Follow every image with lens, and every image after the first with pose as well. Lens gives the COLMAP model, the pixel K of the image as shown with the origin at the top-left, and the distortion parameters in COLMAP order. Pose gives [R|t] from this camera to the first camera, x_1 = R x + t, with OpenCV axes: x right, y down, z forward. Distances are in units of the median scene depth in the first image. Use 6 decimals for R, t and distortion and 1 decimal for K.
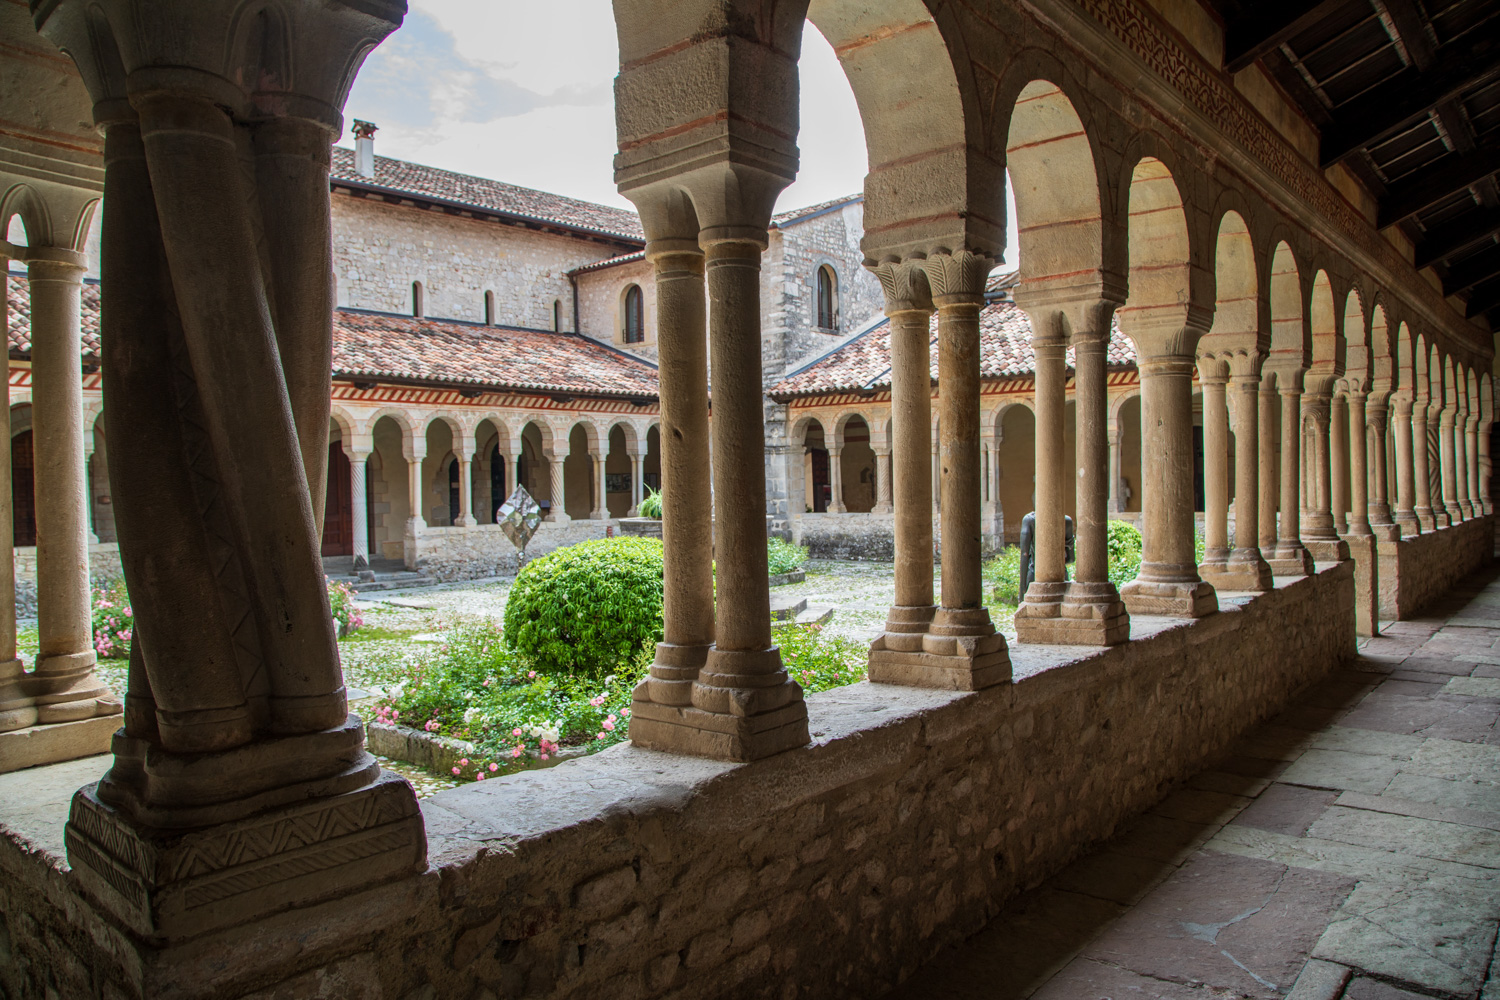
lens RADIAL K [[998.5, 0, 760.3], [0, 998.5, 494.3], [0, 0, 1]] dist [-0.118581, 0.060364]
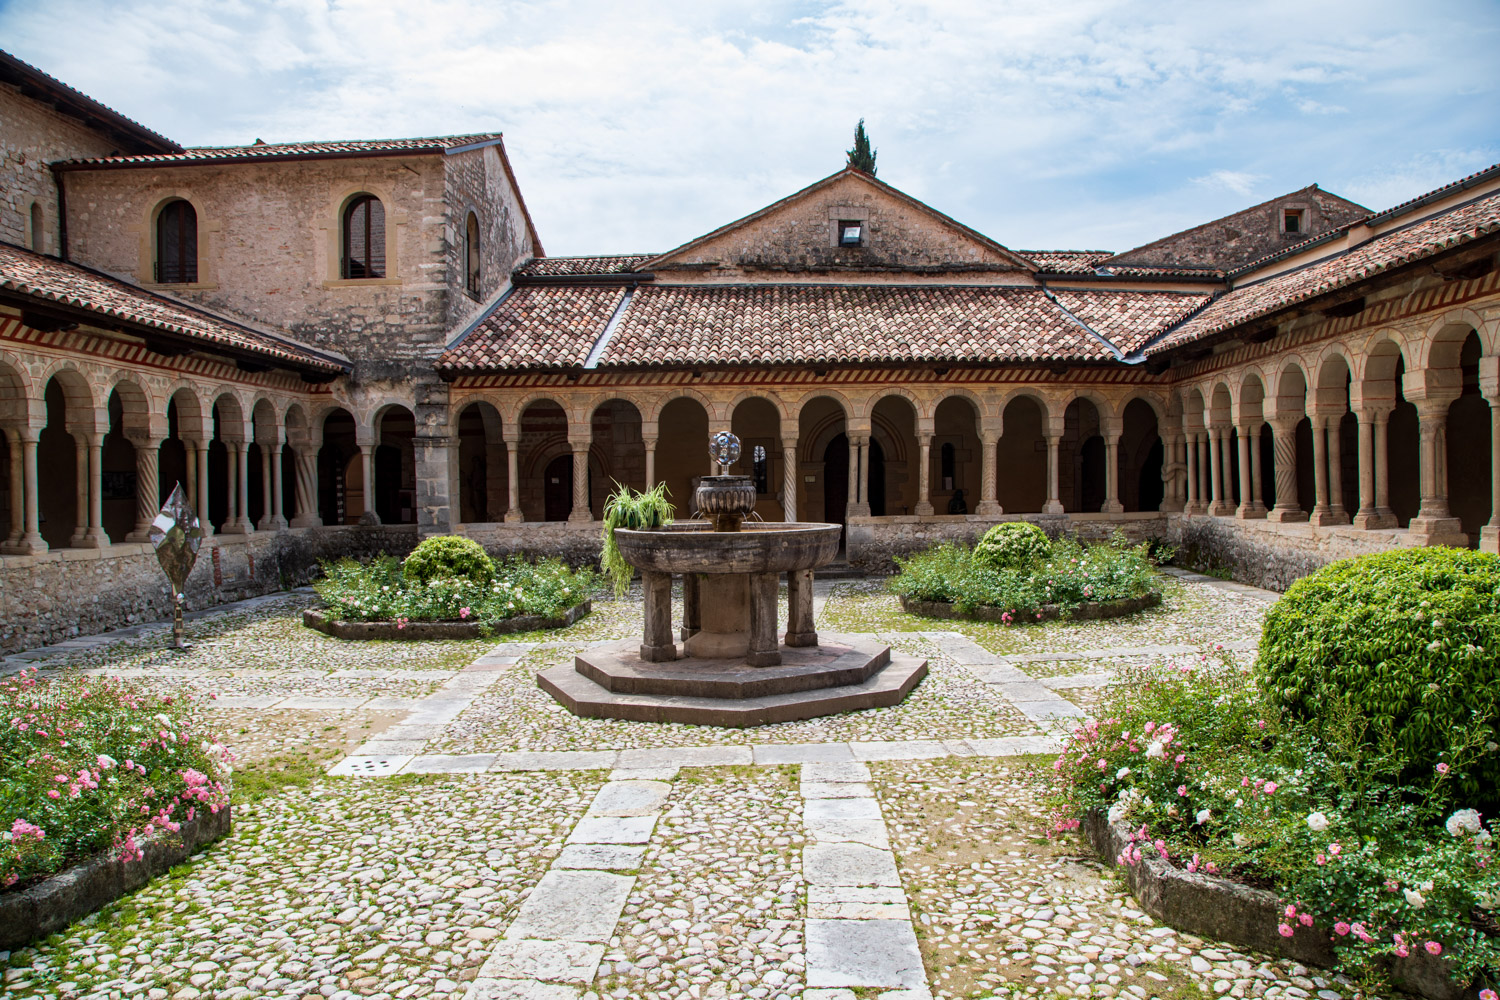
lens RADIAL K [[998.5, 0, 754.6], [0, 998.5, 507.1], [0, 0, 1]] dist [-0.118581, 0.060364]
pose [[0.772364, -0.007186, 0.635139, -0.278354], [0.006419, 0.999973, 0.003508, 0.004995], [-0.635147, 0.001367, 0.772390, 0.260429]]
